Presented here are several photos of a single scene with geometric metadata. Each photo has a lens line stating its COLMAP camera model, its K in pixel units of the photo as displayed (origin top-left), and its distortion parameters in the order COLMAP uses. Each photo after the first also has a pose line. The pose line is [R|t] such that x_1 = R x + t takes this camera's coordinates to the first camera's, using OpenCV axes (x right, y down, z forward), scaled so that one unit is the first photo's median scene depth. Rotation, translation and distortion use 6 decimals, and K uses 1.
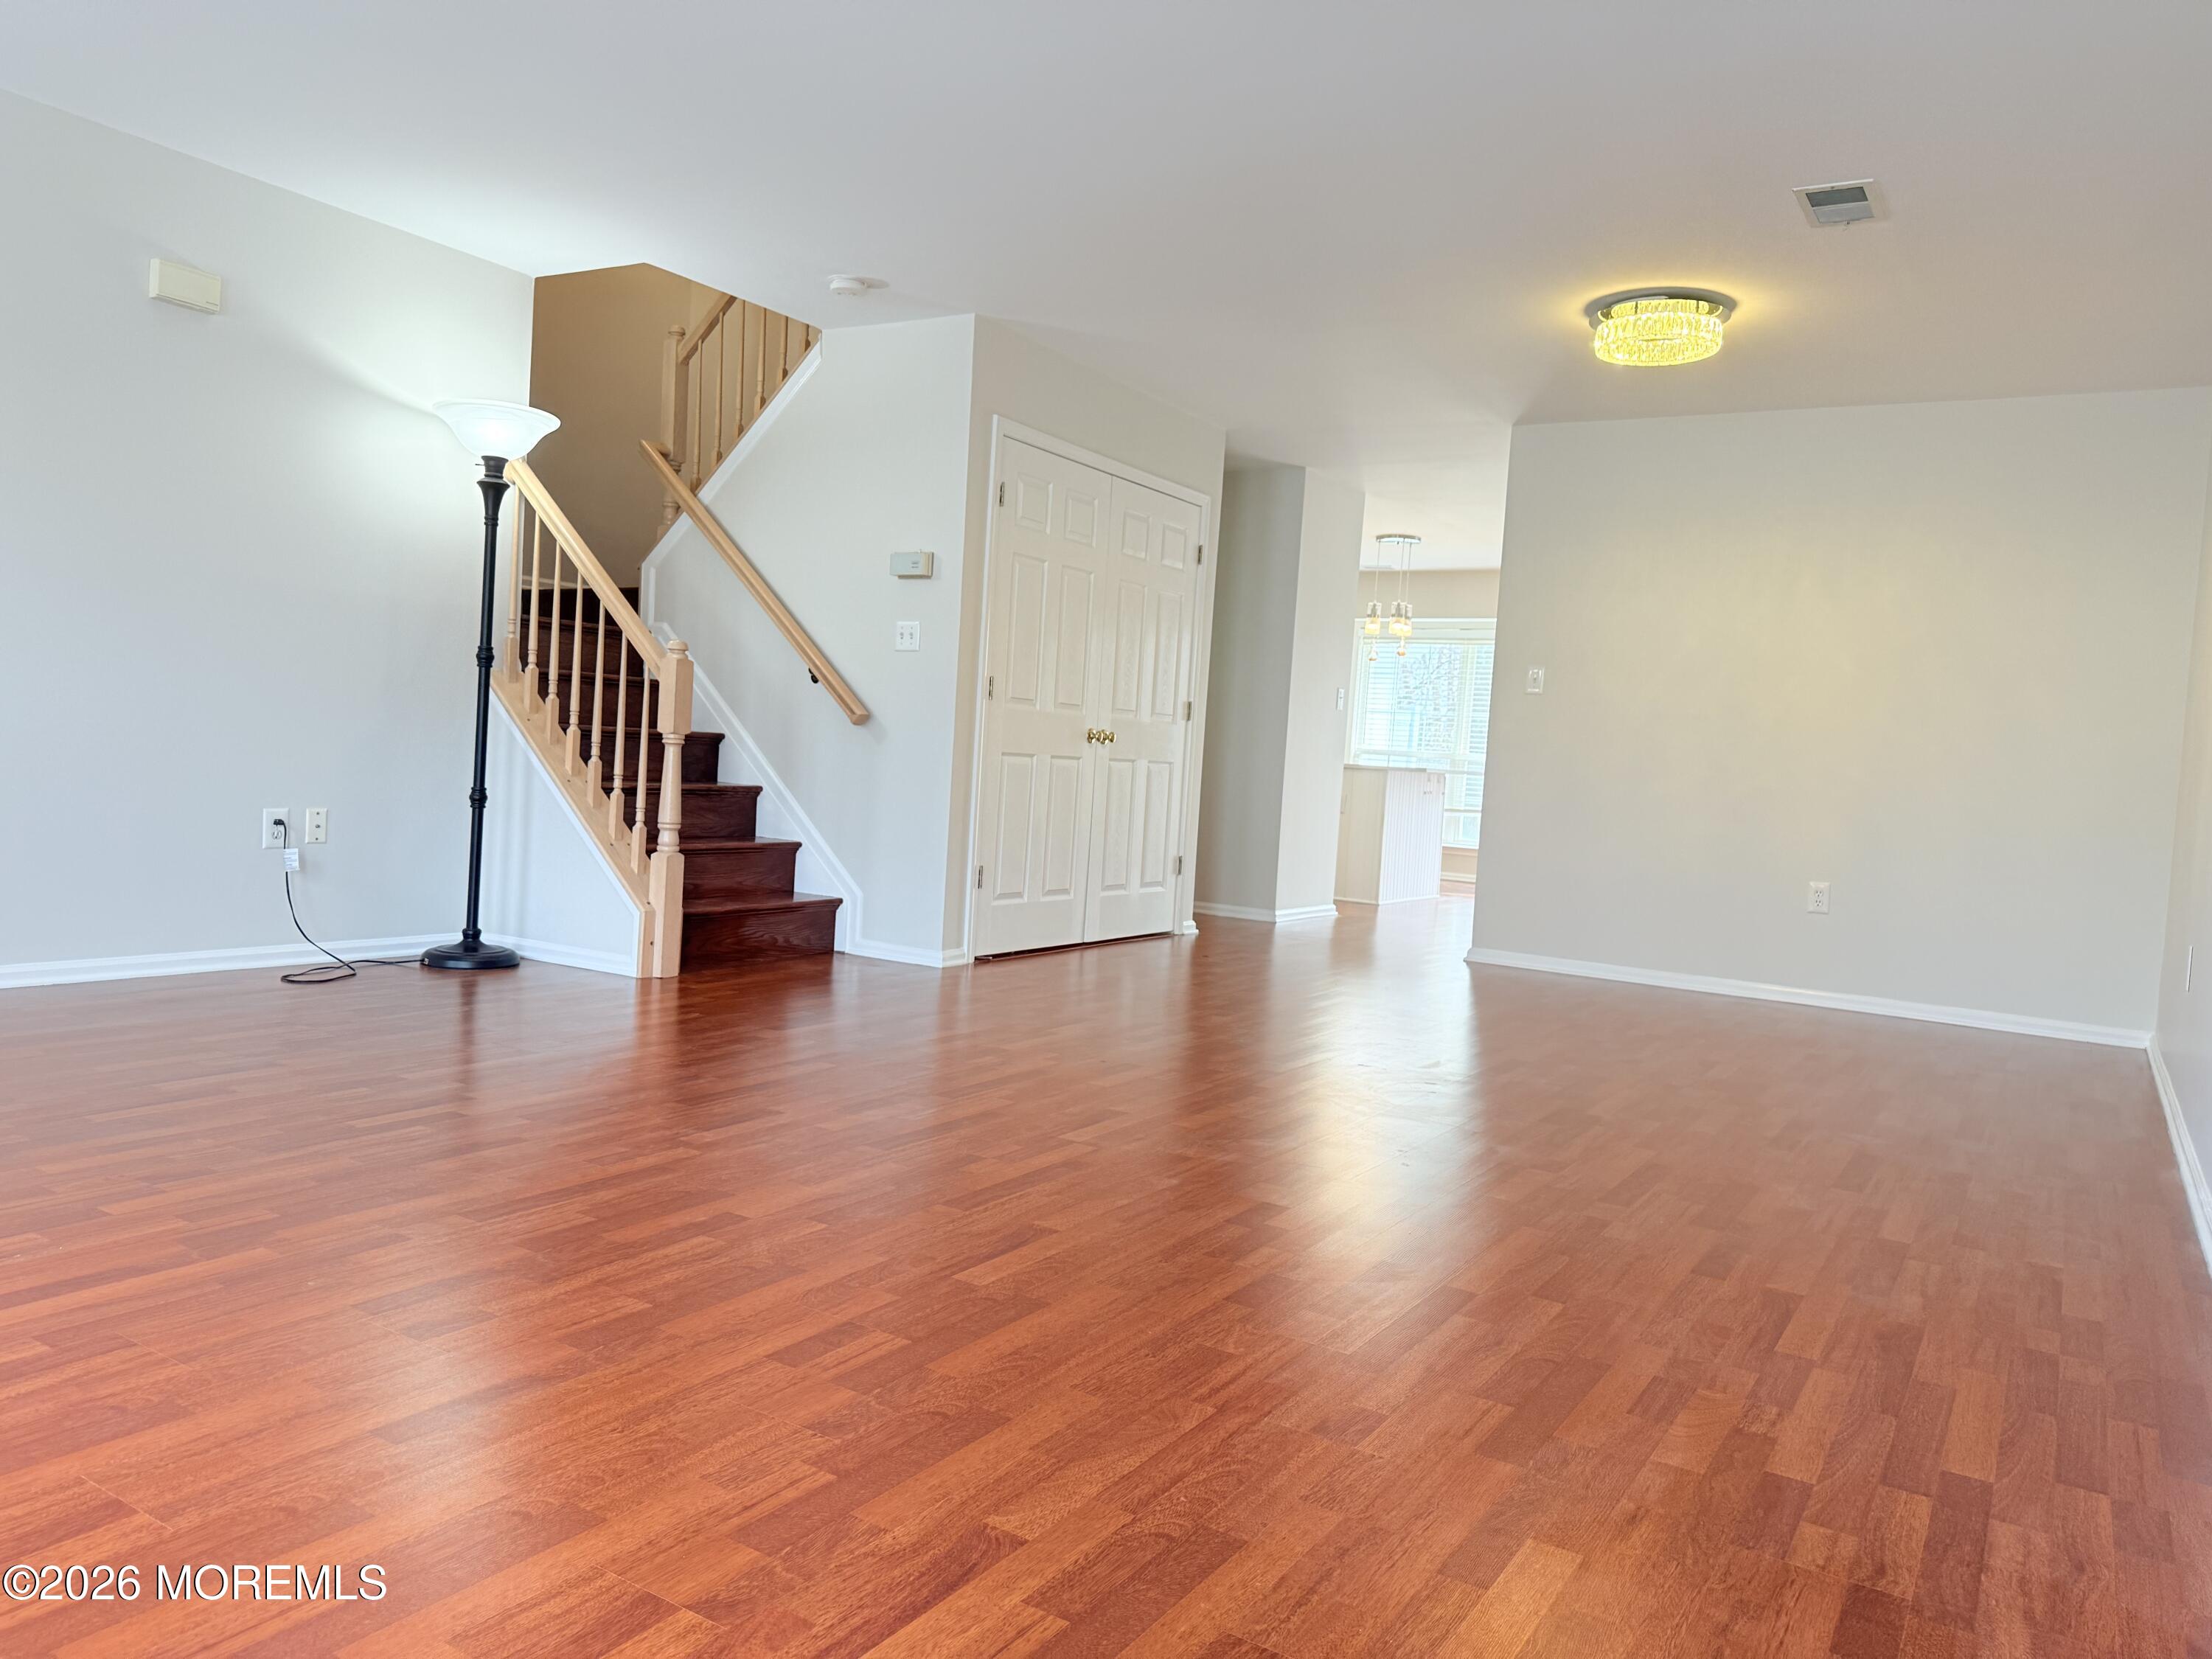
lens RADIAL K [[1577.5, 0, 1092.8], [0, 1577.5, 821.1], [0, 0, 1]] dist [0.124248, -0.119340]
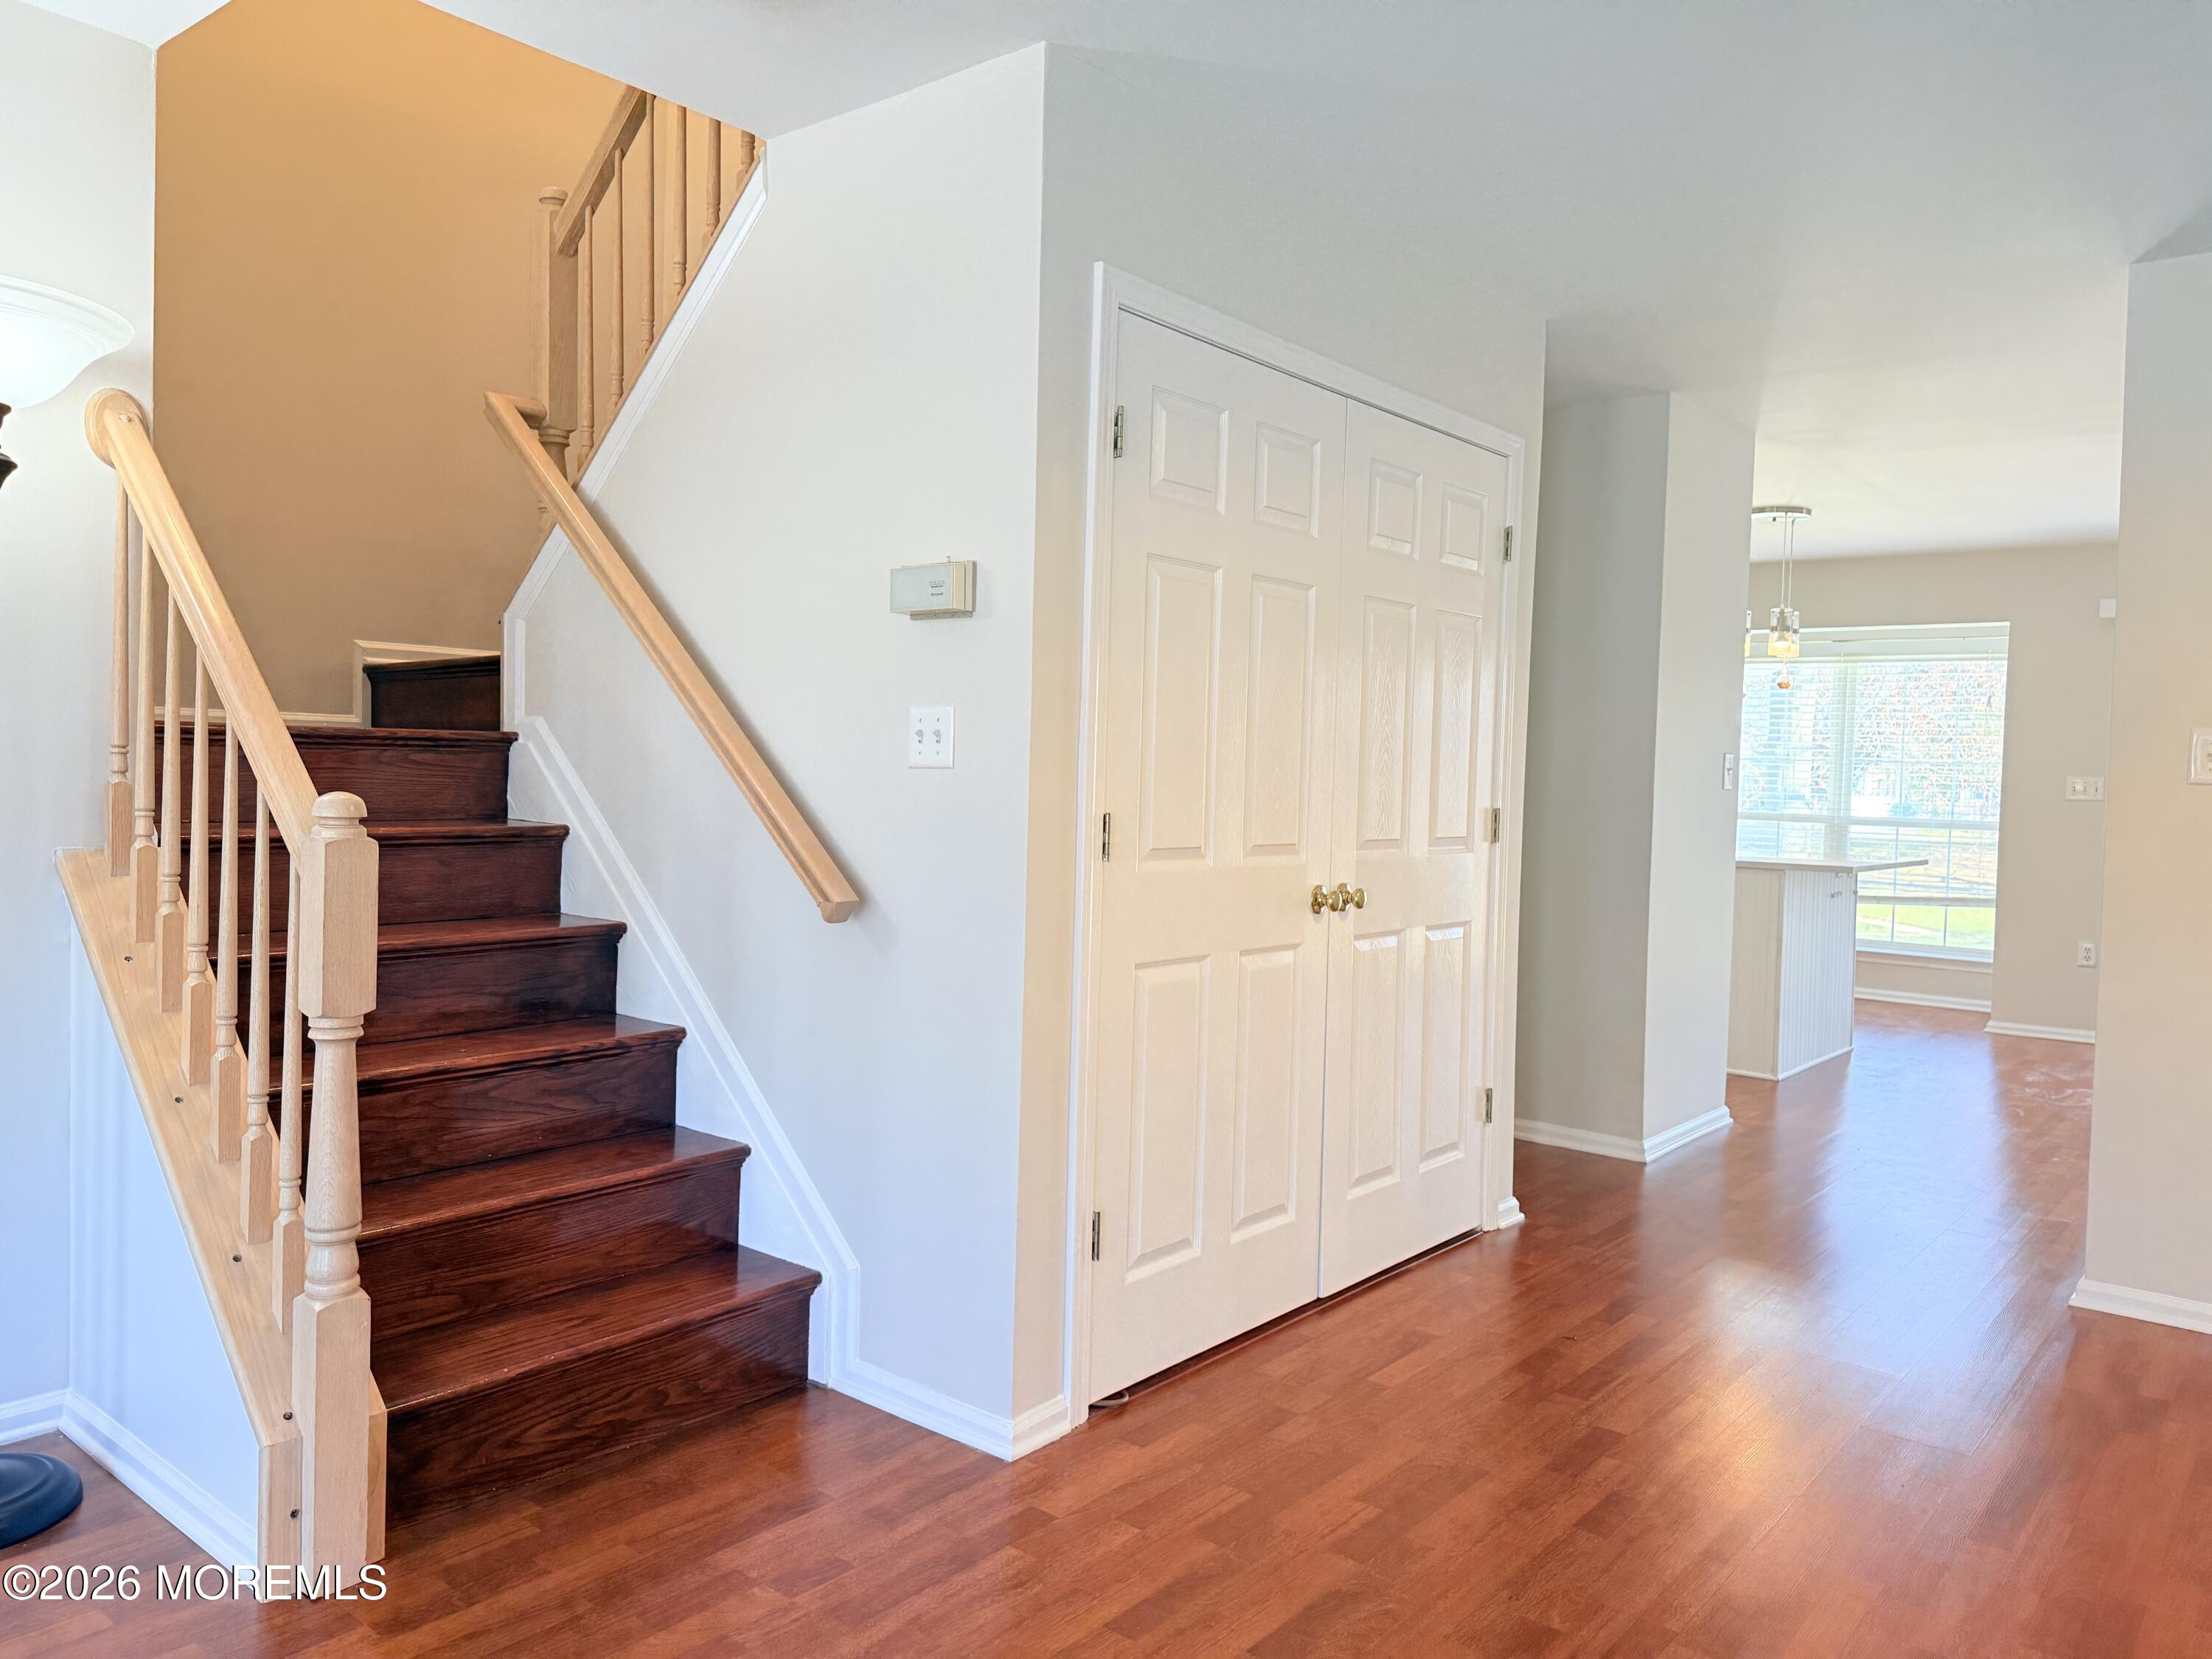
lens RADIAL K [[1577.5, 0, 1092.8], [0, 1577.5, 821.1], [0, 0, 1]] dist [0.124248, -0.119340]
pose [[0.989953, -0.031453, -0.137853, -0.002347], [0.029273, 0.999413, -0.017816, -0.076843], [0.138333, 0.013602, 0.990292, 0.501495]]
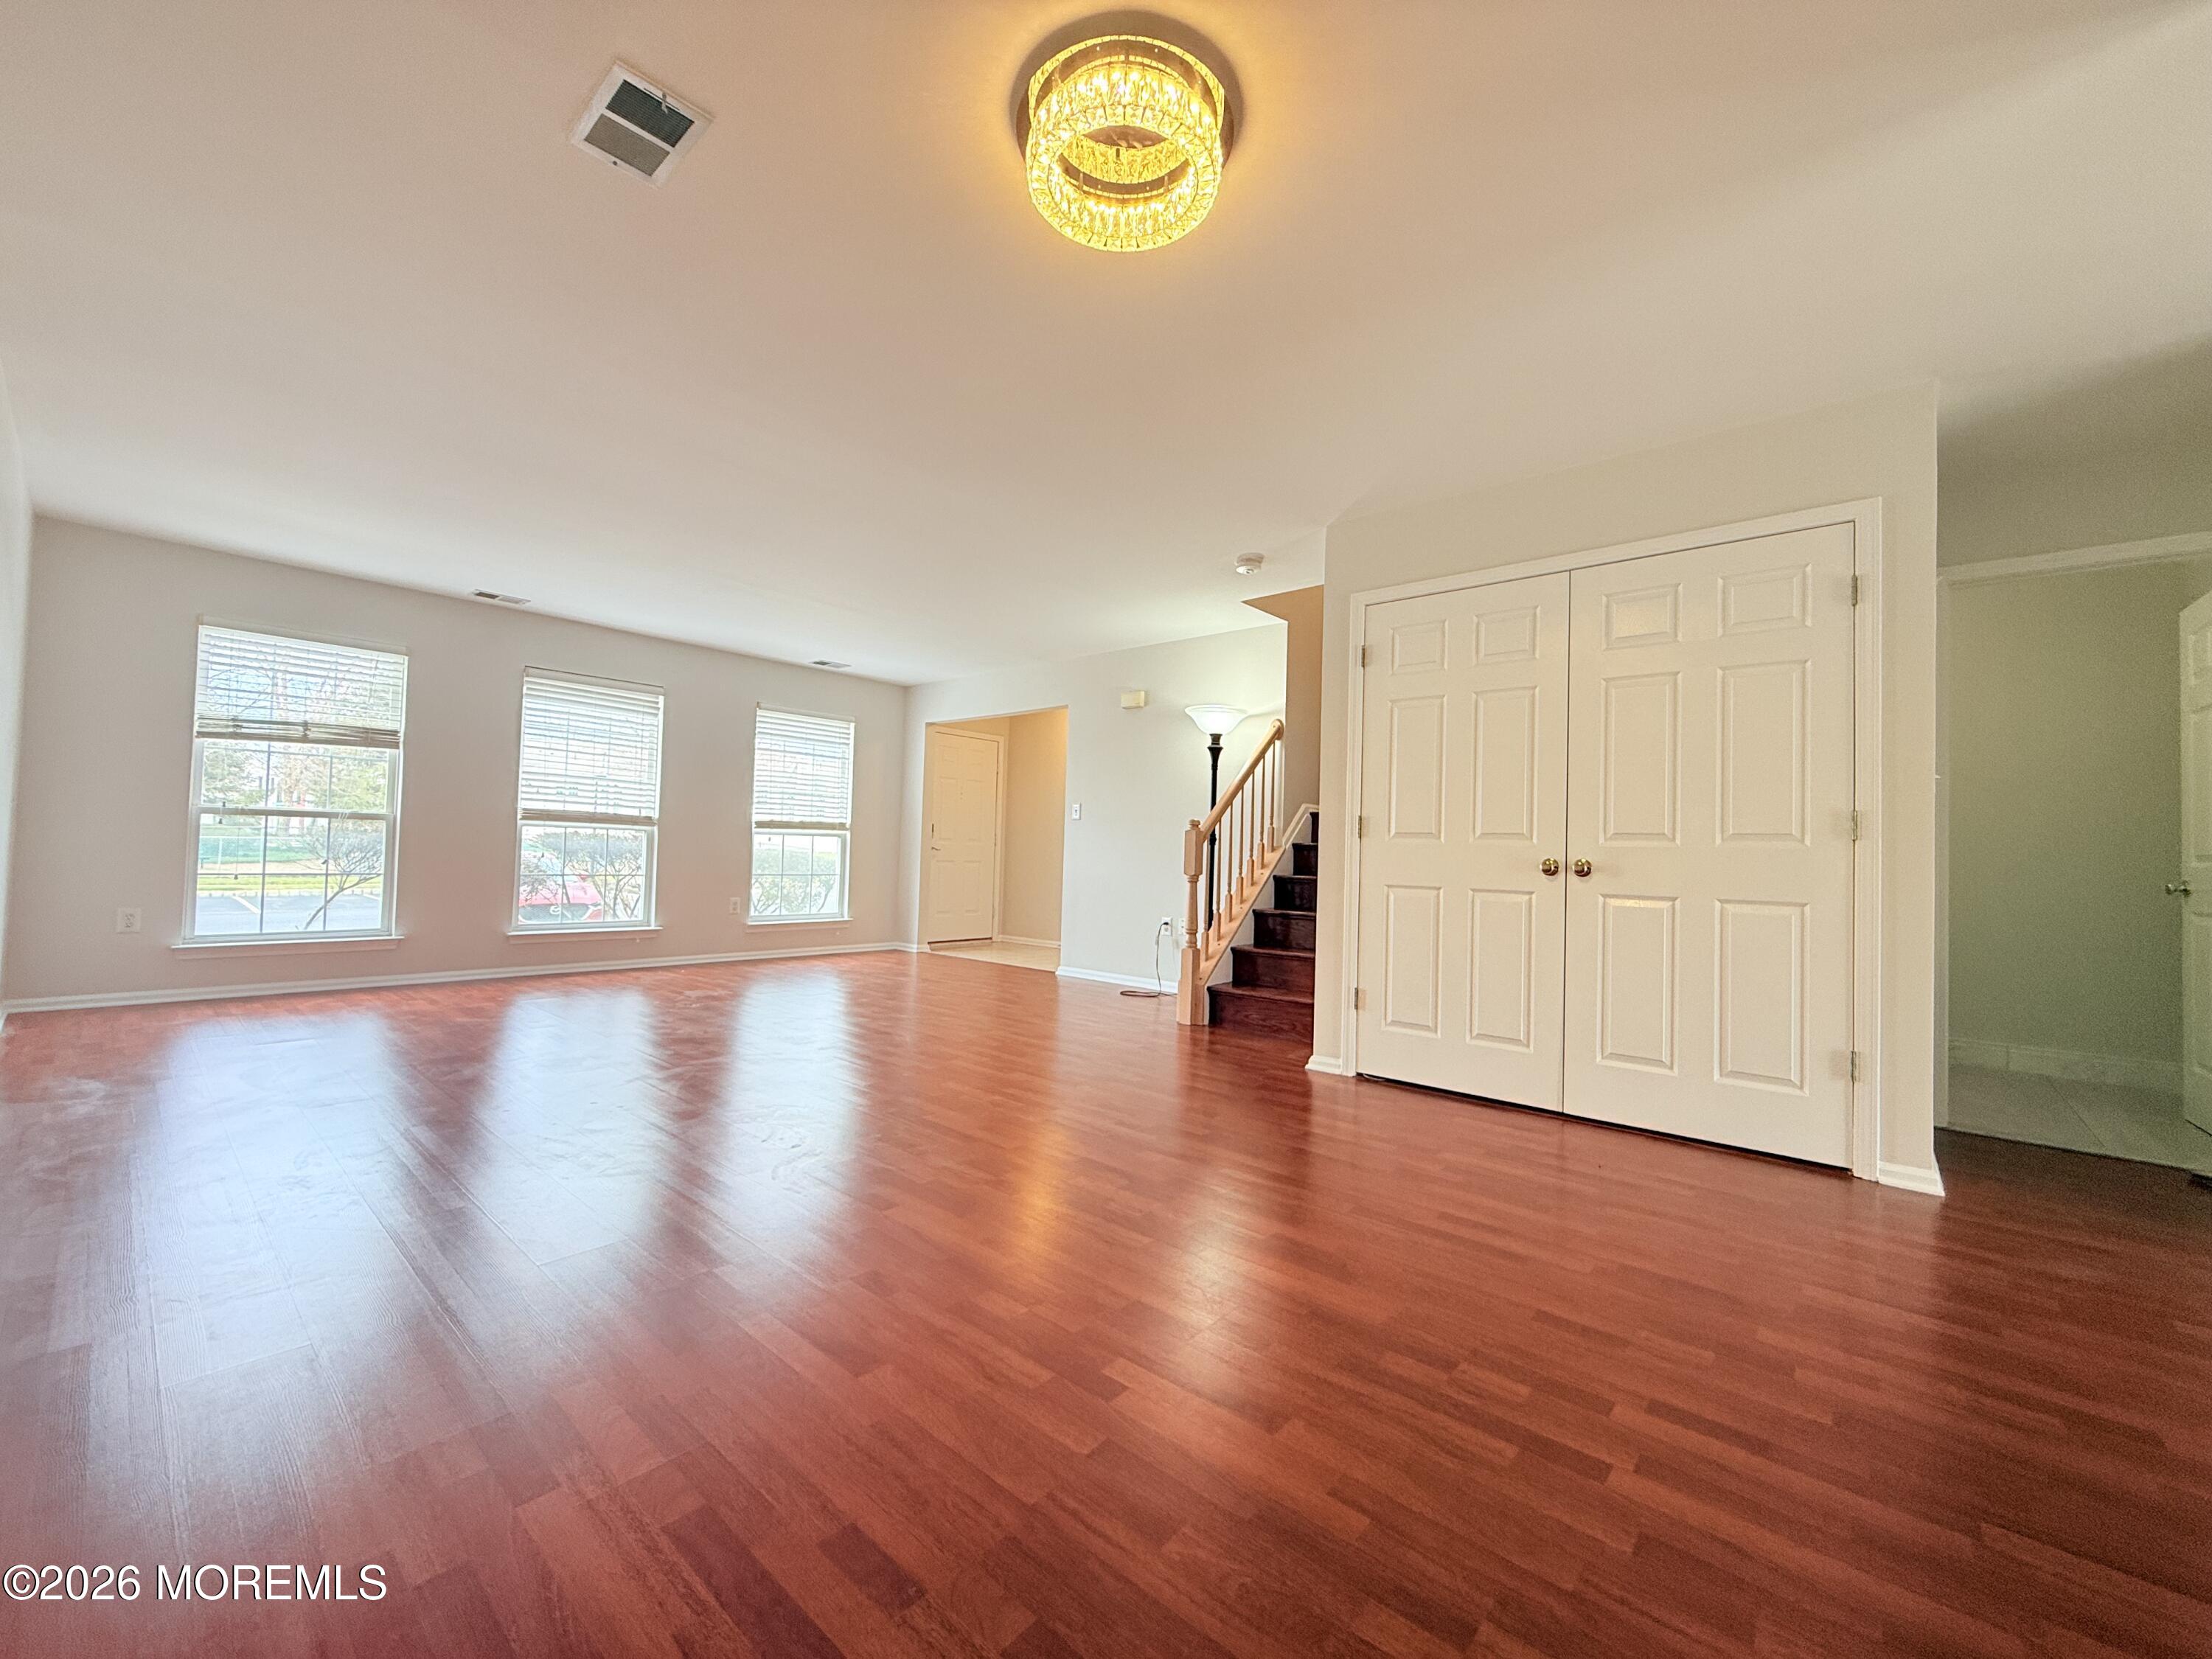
lens RADIAL K [[882.6, 0, 1106.0], [0, 882.6, 829.5], [0, 0, 1]] dist [-0.000435, 0.000214]
pose [[-0.160418, -0.096134, -0.982356, 0.545202], [-0.079572, 0.993266, -0.084208, -0.015224], [0.983837, 0.064660, -0.166988, 0.881964]]
